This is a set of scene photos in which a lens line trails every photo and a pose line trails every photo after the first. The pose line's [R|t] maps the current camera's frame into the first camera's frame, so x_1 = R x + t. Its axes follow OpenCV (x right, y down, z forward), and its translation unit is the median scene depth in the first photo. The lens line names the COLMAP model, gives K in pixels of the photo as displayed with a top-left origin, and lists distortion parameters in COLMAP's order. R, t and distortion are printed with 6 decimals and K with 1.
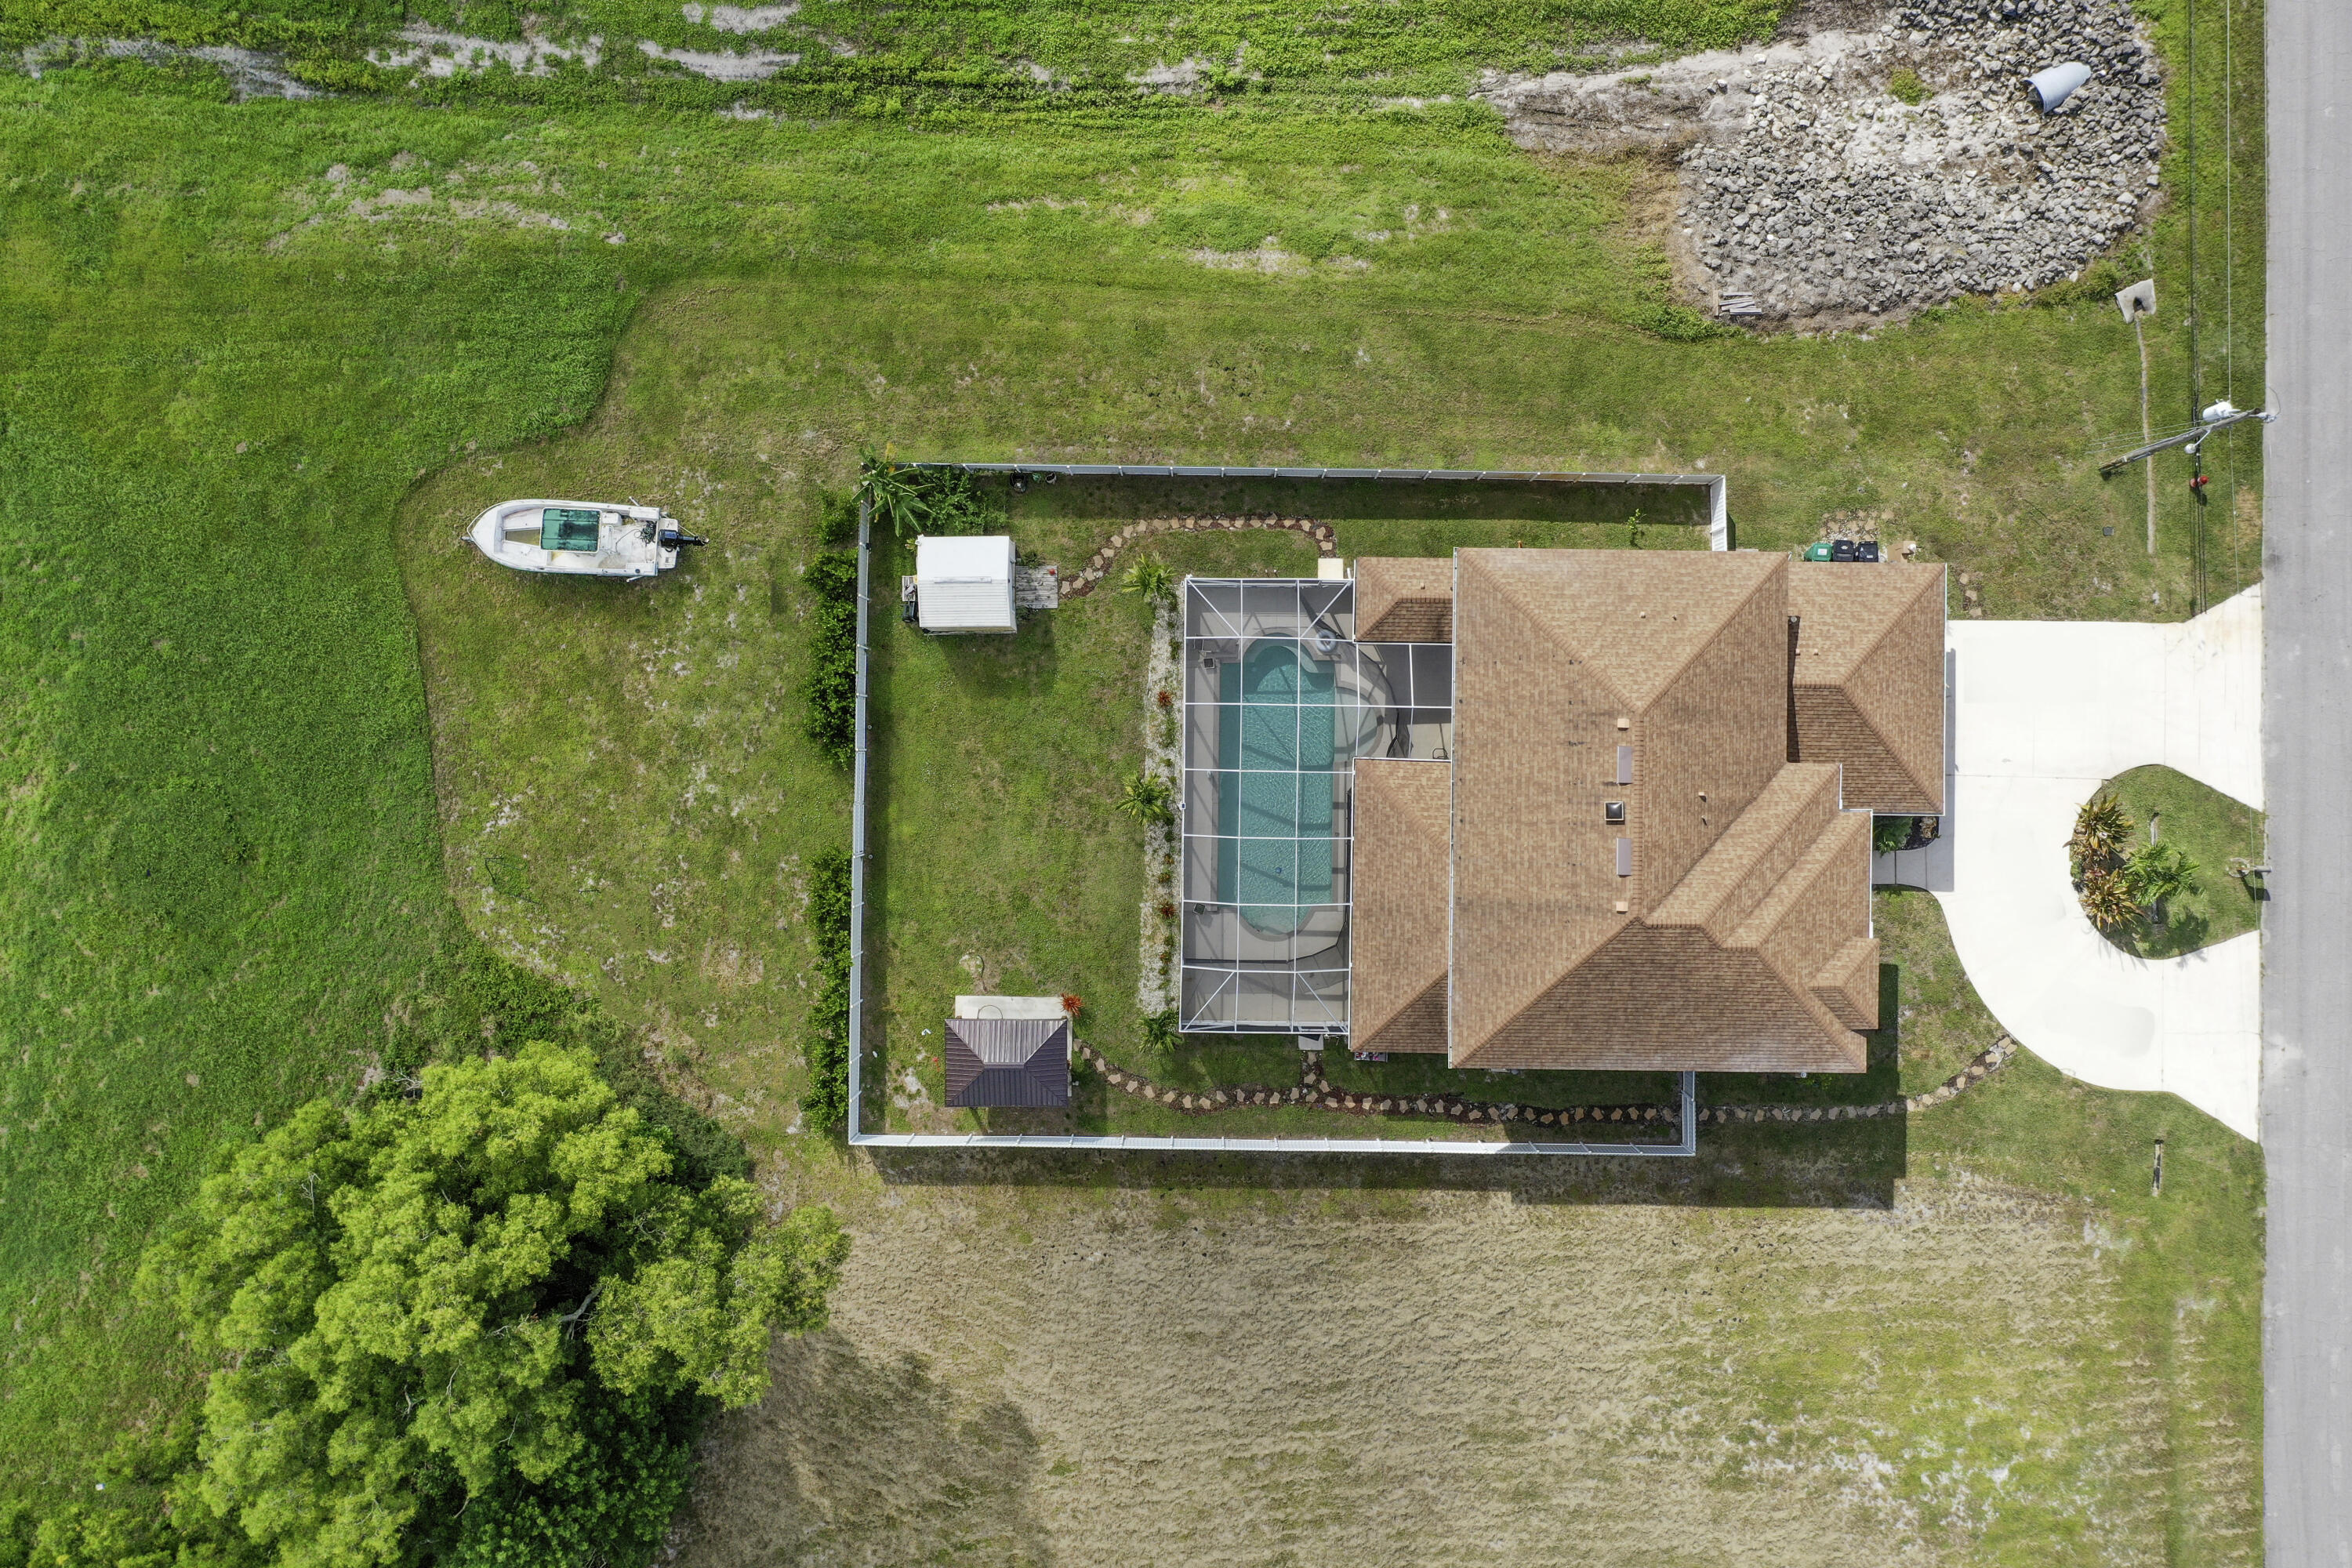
lens RADIAL K [[1825.2, 0, 1168.0], [0, 1825.2, 743.5], [0, 0, 1]] dist [0.001263, 0.001180]
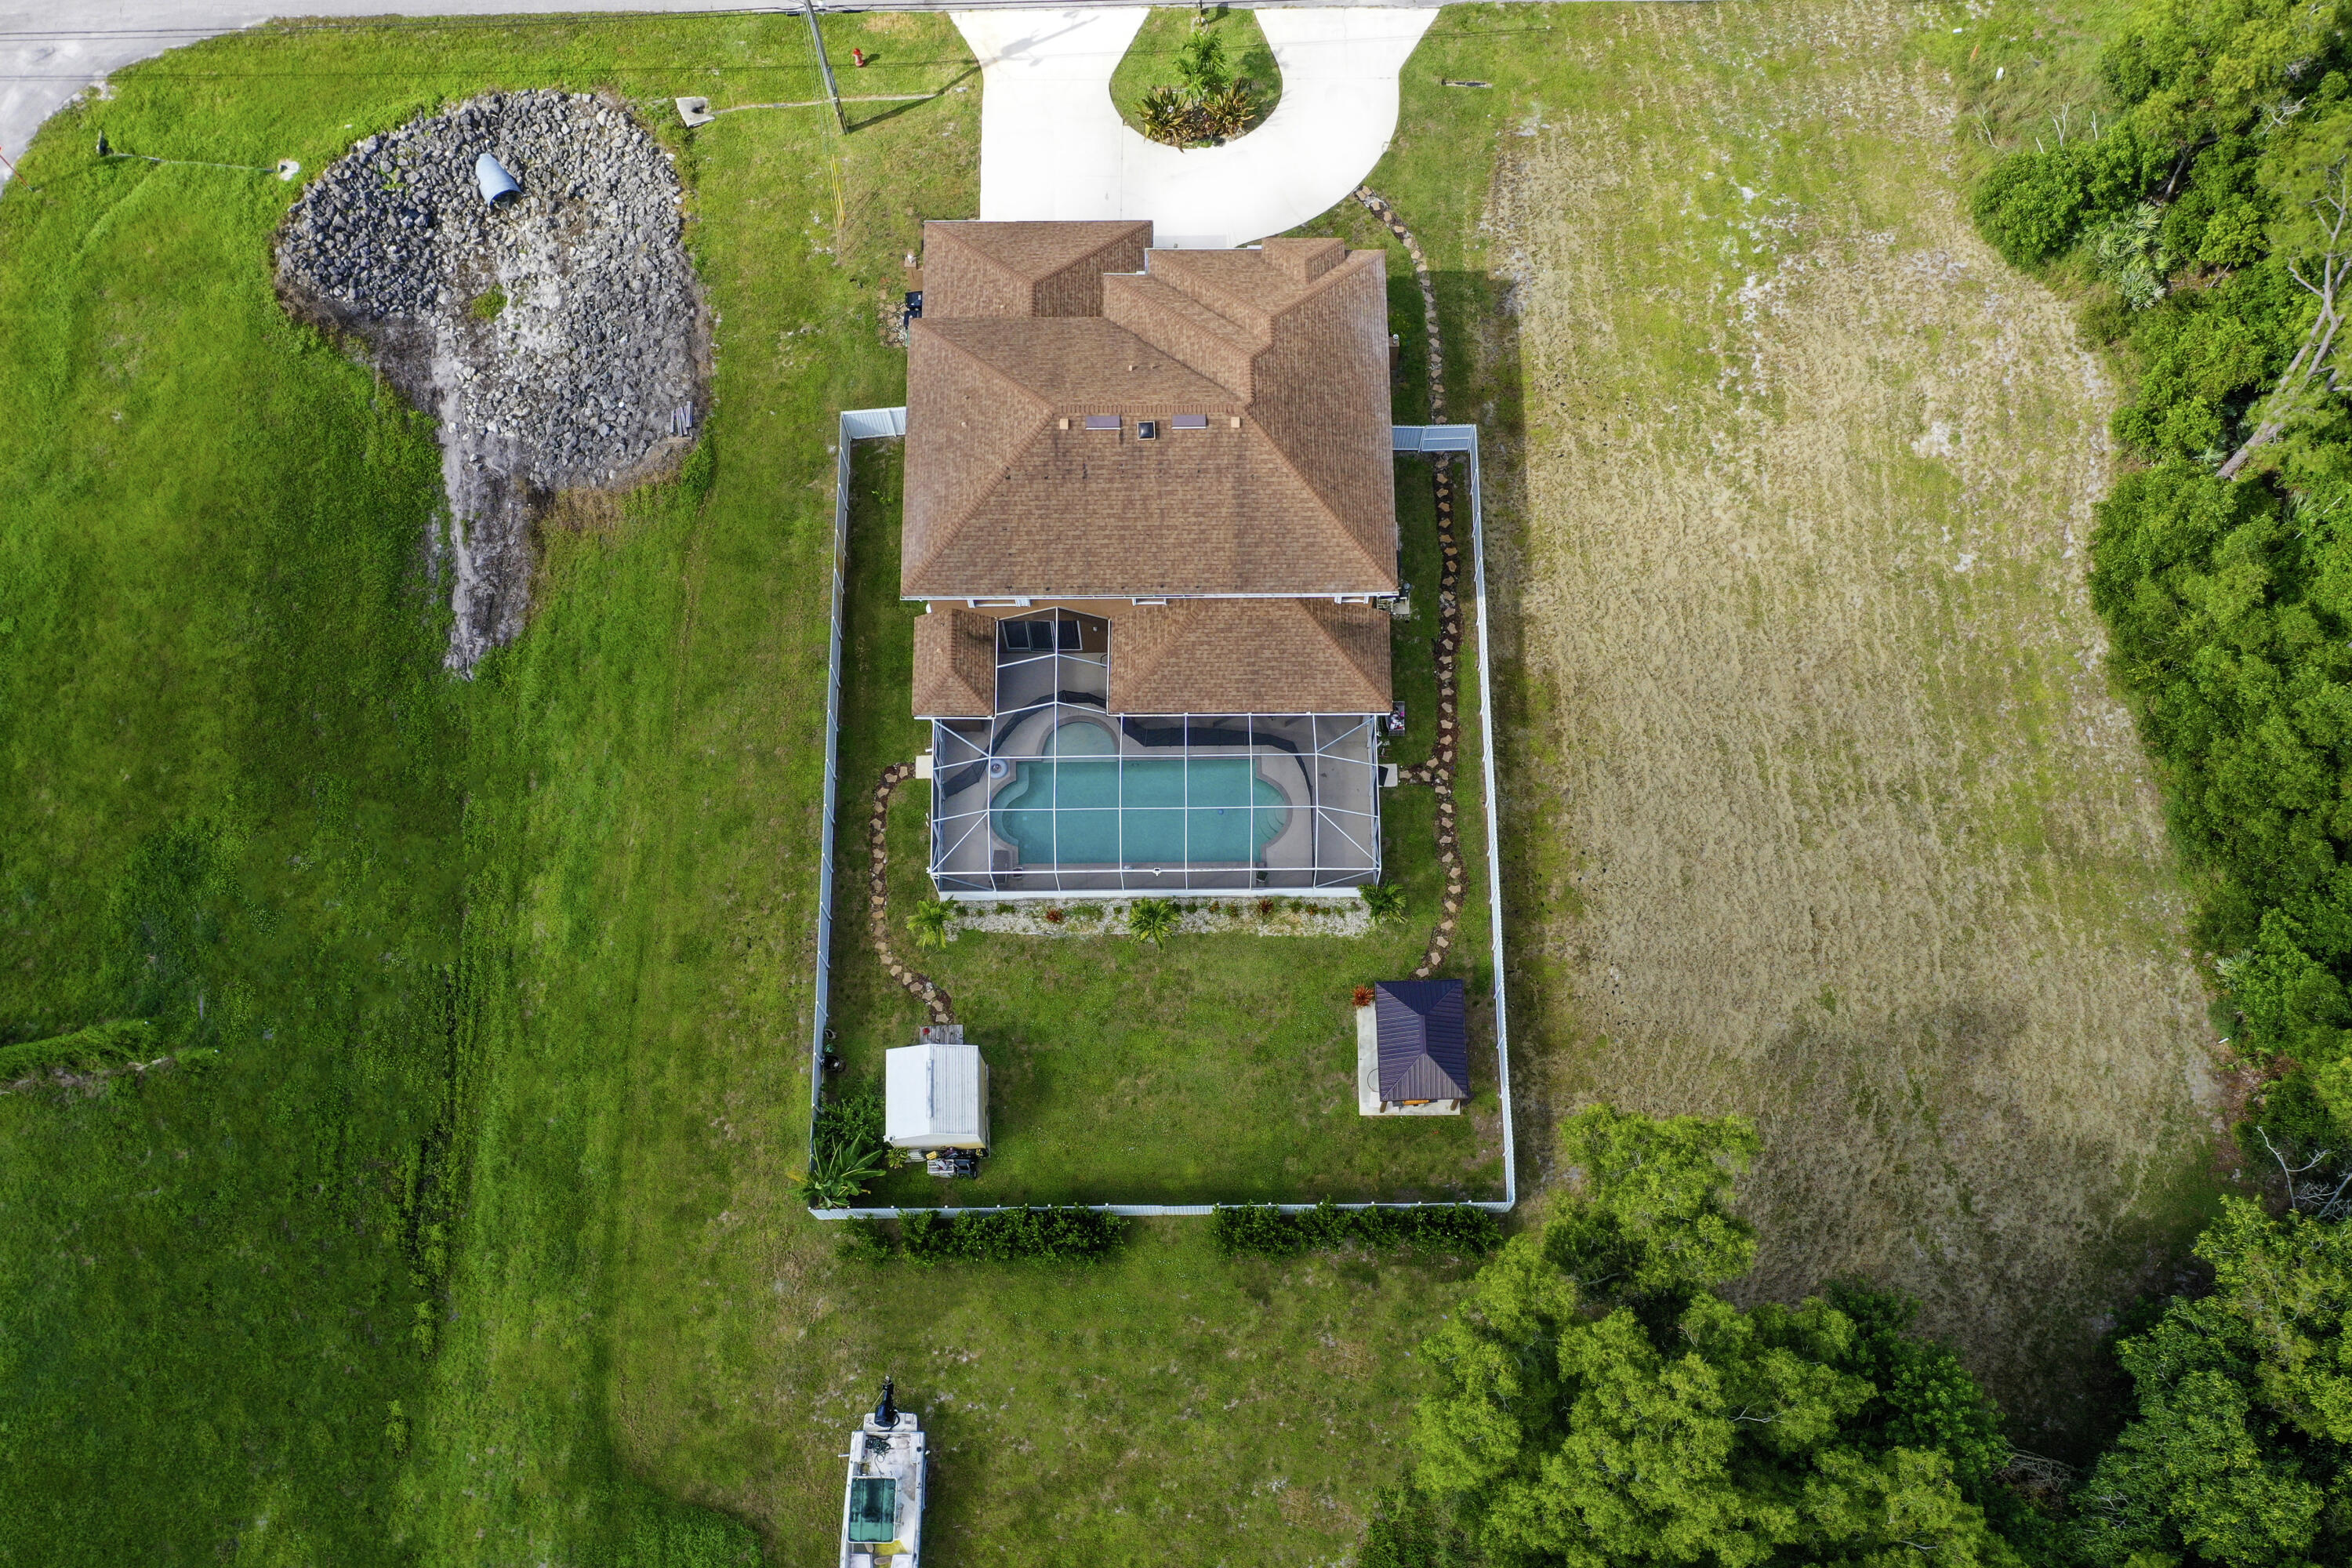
lens RADIAL K [[1857.4, 0, 1185.9], [0, 1857.4, 871.3], [0, 0, 1]] dist [-0.000724, 0.002044]
pose [[-0.025009, -0.970505, 0.239780, -0.206831], [0.999545, -0.020232, 0.022365, 0.023518], [-0.016854, 0.240230, 0.970570, 0.004643]]
